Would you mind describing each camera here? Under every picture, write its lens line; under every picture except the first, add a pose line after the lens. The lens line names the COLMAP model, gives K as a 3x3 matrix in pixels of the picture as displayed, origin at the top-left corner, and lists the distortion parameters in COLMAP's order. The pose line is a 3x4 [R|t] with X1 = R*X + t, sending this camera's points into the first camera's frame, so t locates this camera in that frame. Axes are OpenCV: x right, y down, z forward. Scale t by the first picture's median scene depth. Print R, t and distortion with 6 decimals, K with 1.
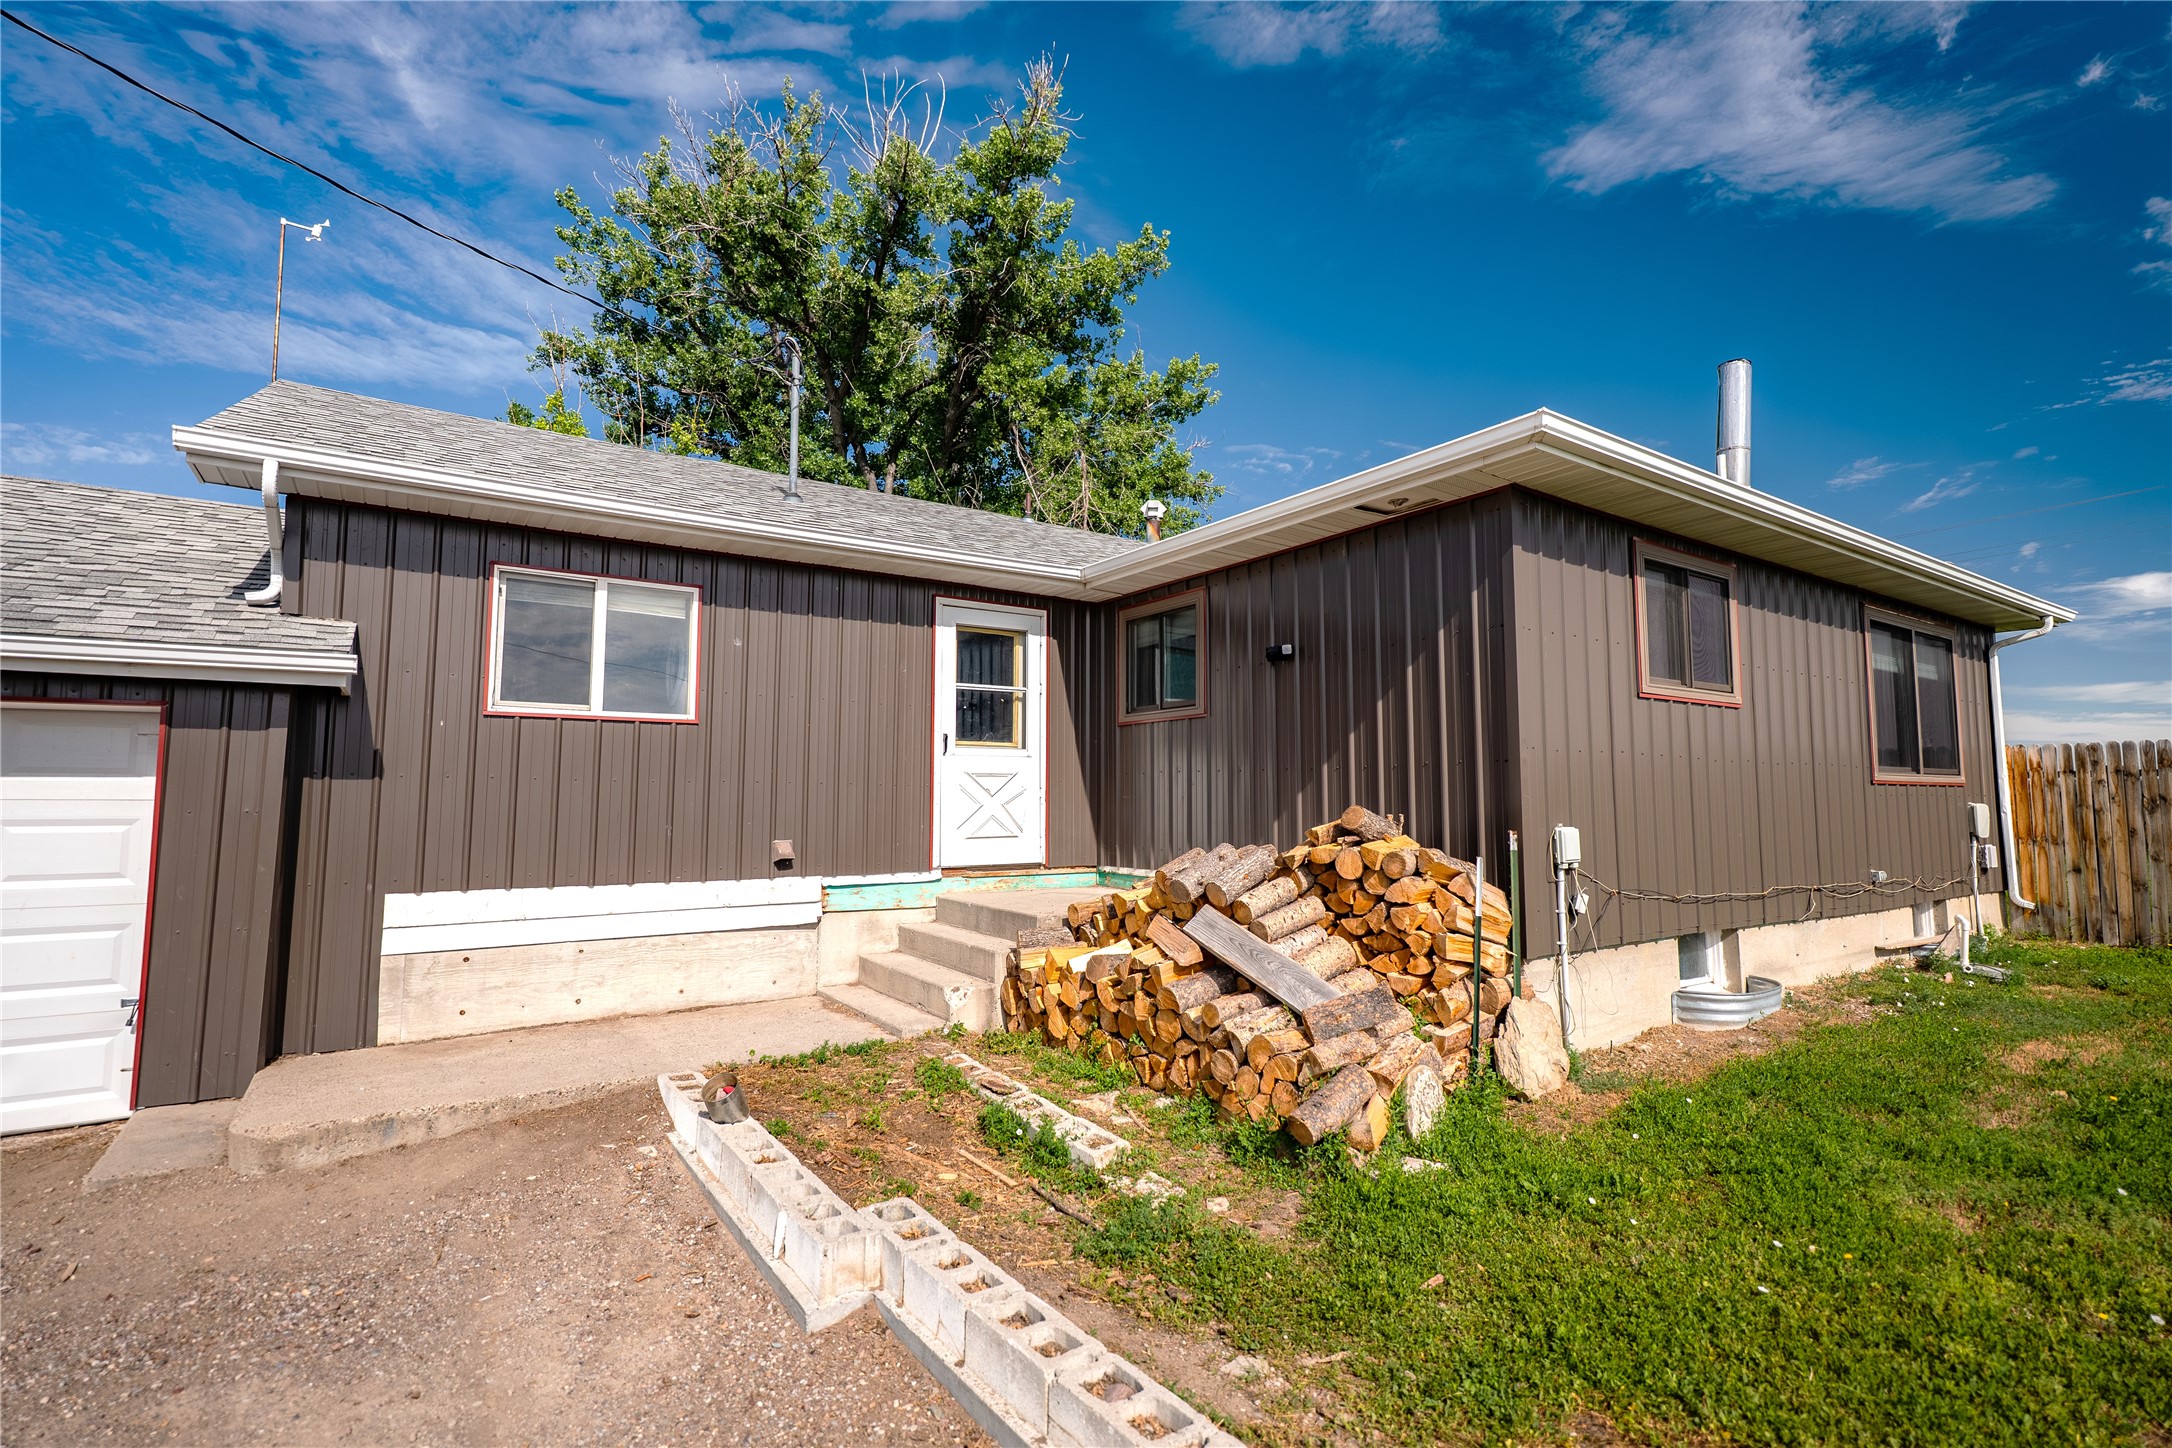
lens RADIAL K [[1020.3, 0, 1105.1], [0, 1020.3, 718.0], [0, 0, 1]] dist [-0.002753, -0.000367]
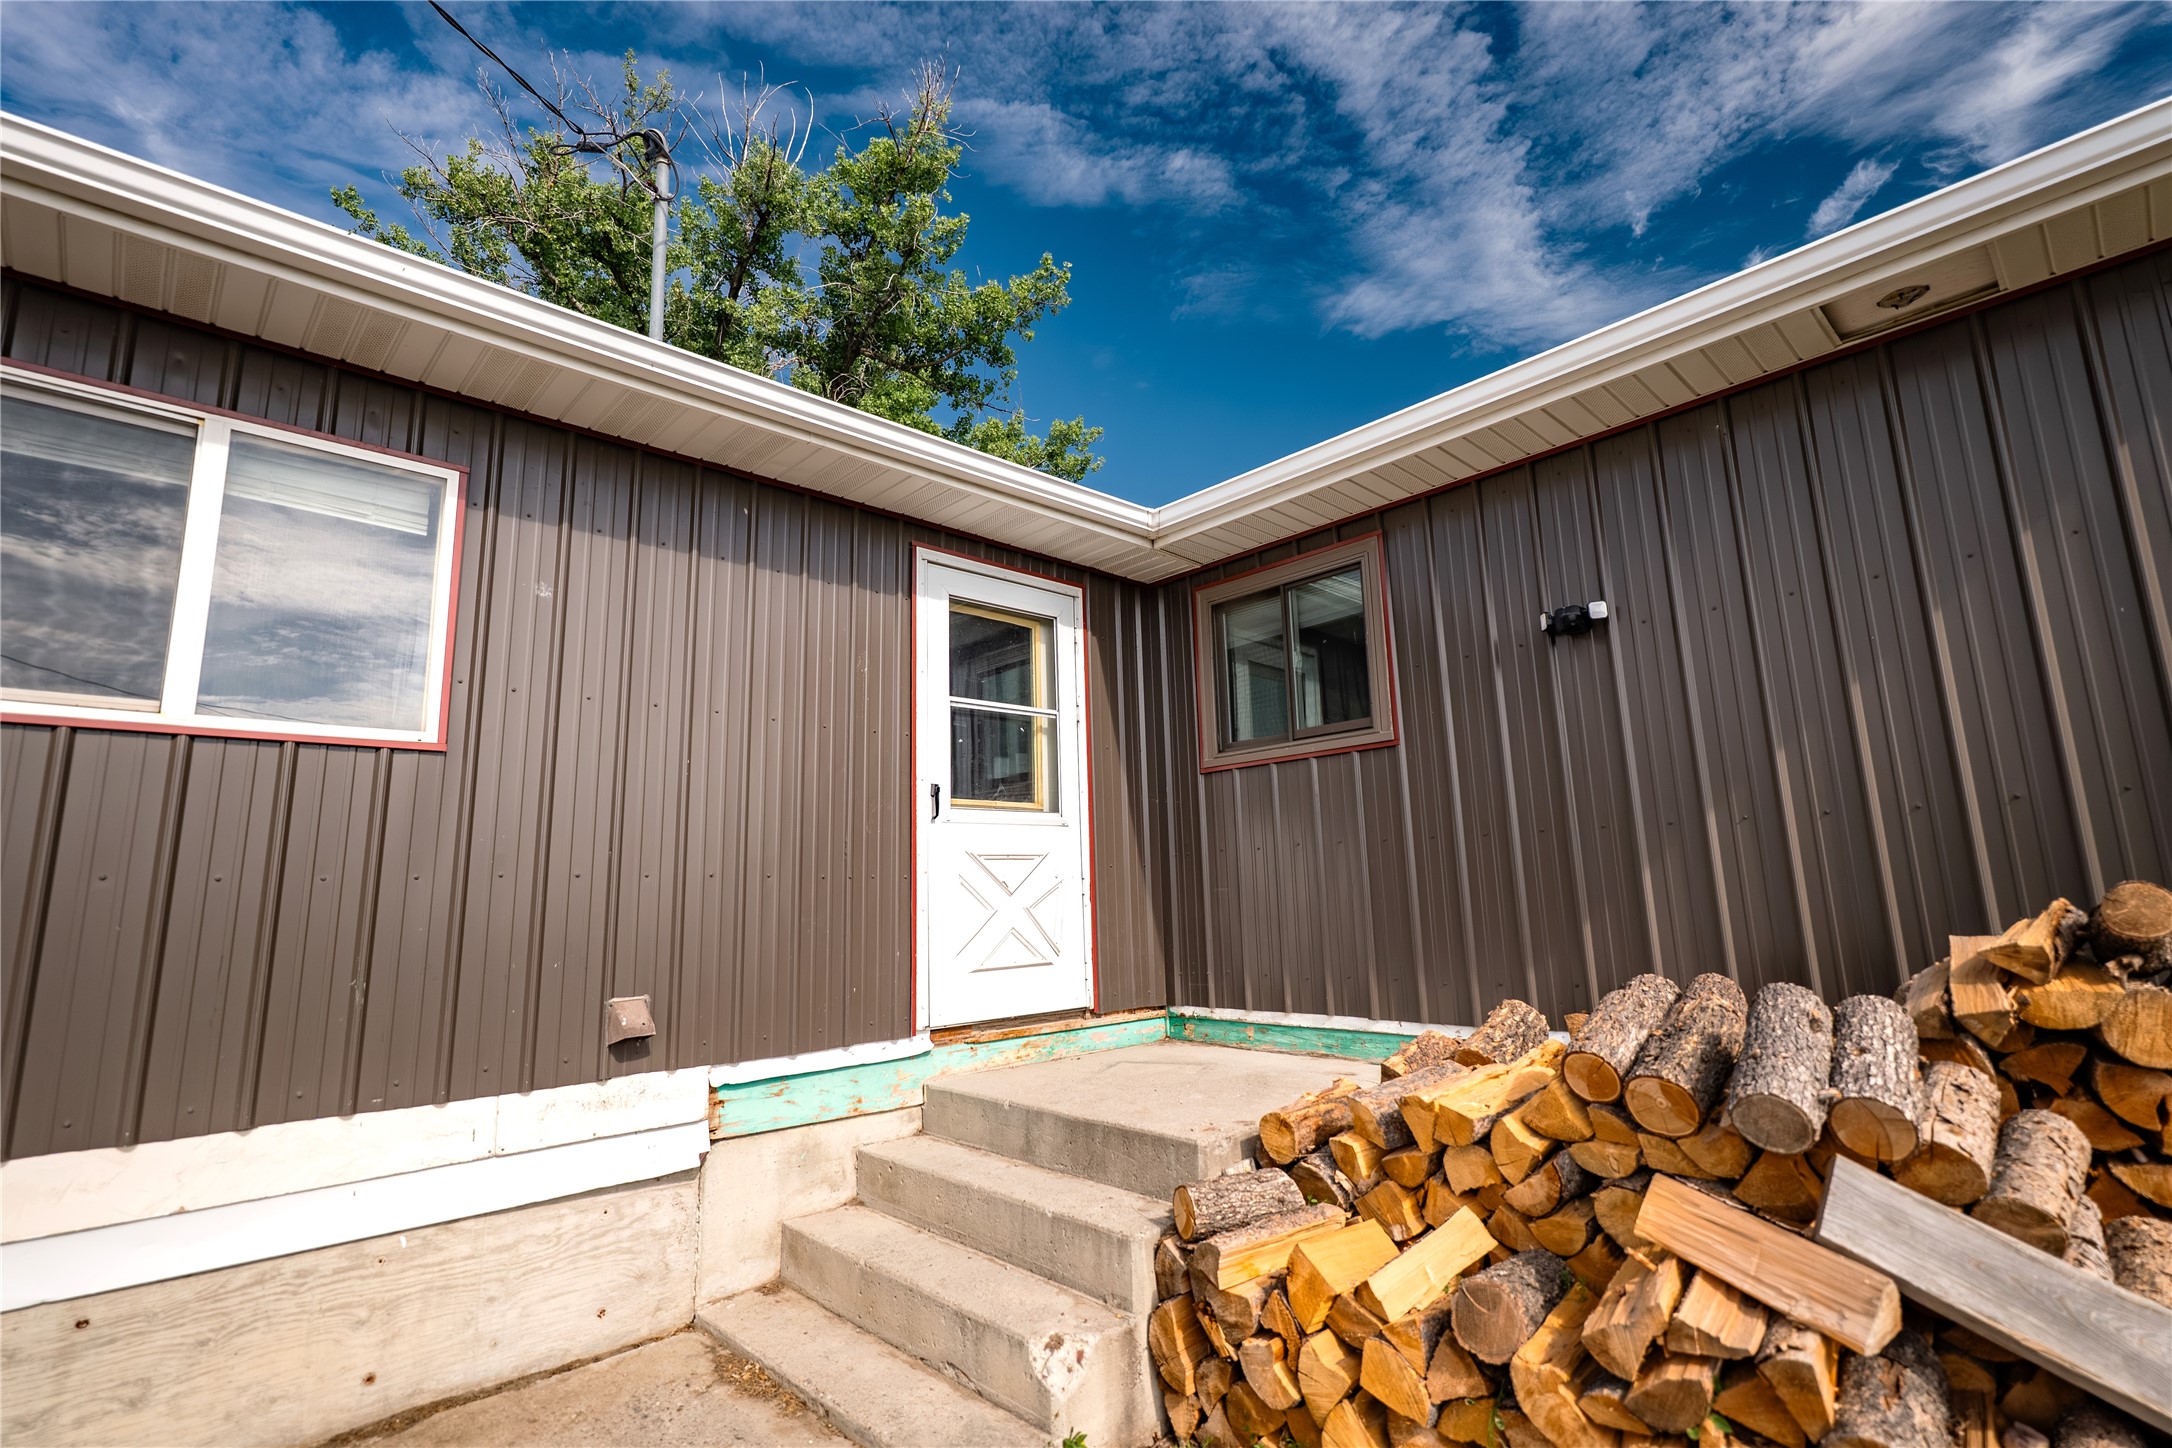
lens RADIAL K [[982.7, 0, 1084.5], [0, 982.7, 722.4], [0, 0, 1]] dist [0.001542, 0.000830]
pose [[0.987708, -0.002692, 0.156288, -0.160943], [0.018042, 0.995133, -0.096878, 0.036014], [-0.155266, 0.098507, 0.982949, 0.455238]]
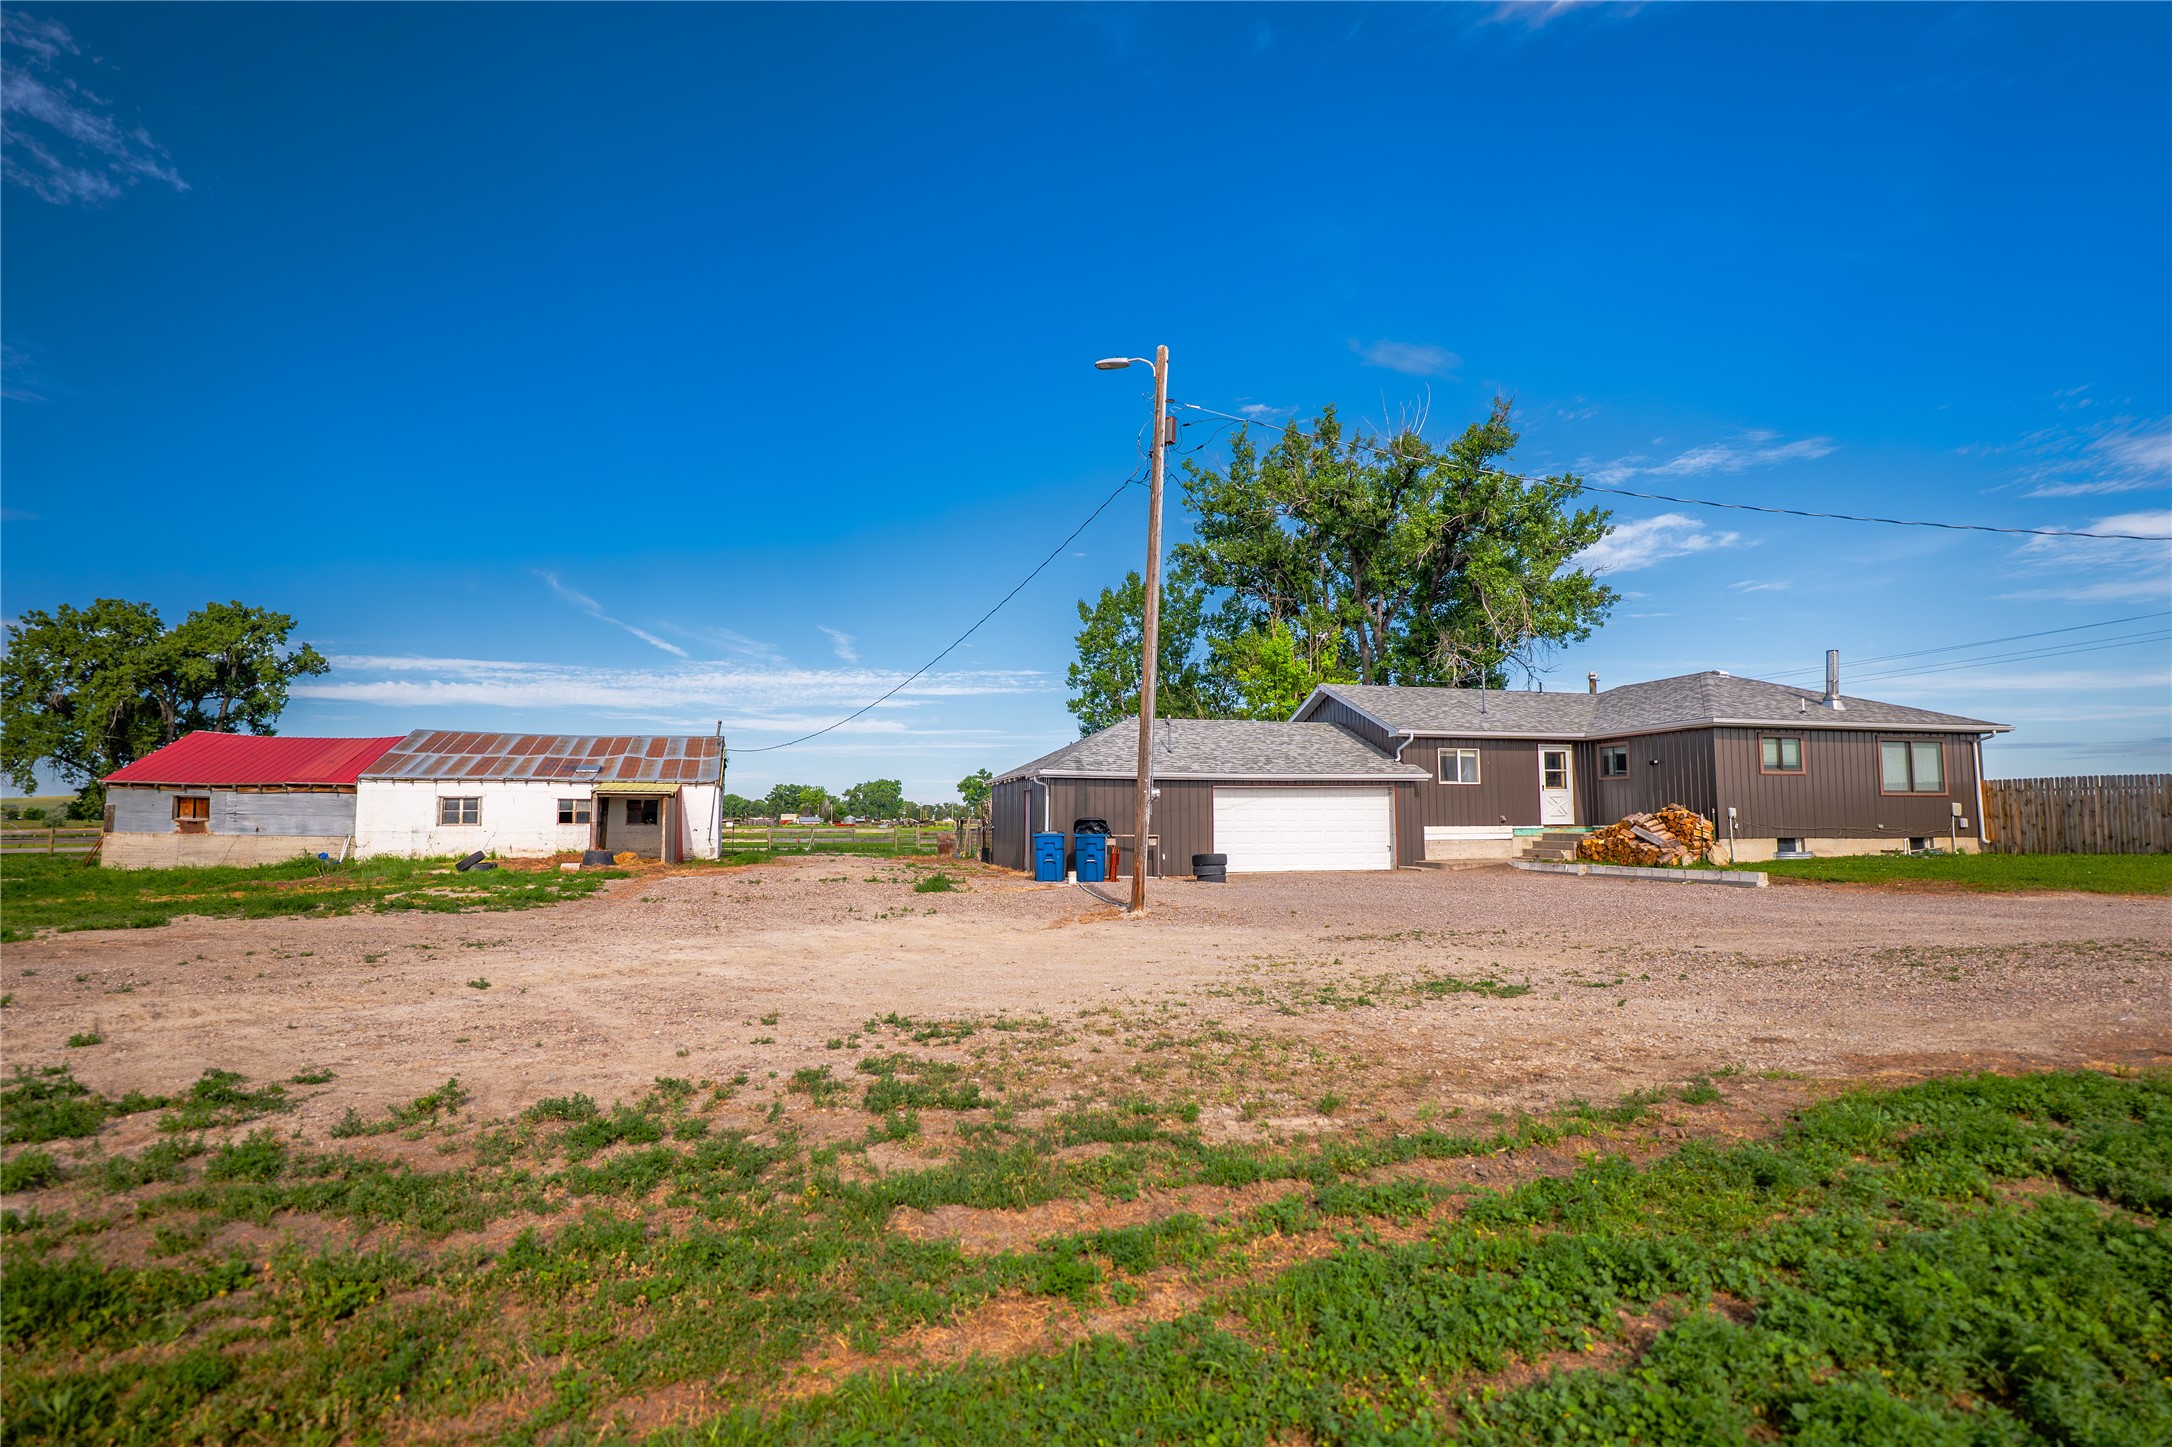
lens RADIAL K [[1060.0, 0, 1068.8], [0, 1060.0, 708.4], [0, 0, 1]] dist [0.005684, -0.001470]
pose [[0.932738, -0.043927, -0.357869, -0.355952], [0.032690, 0.998766, -0.037392, -0.158597], [0.359070, 0.023178, 0.933023, -2.861417]]
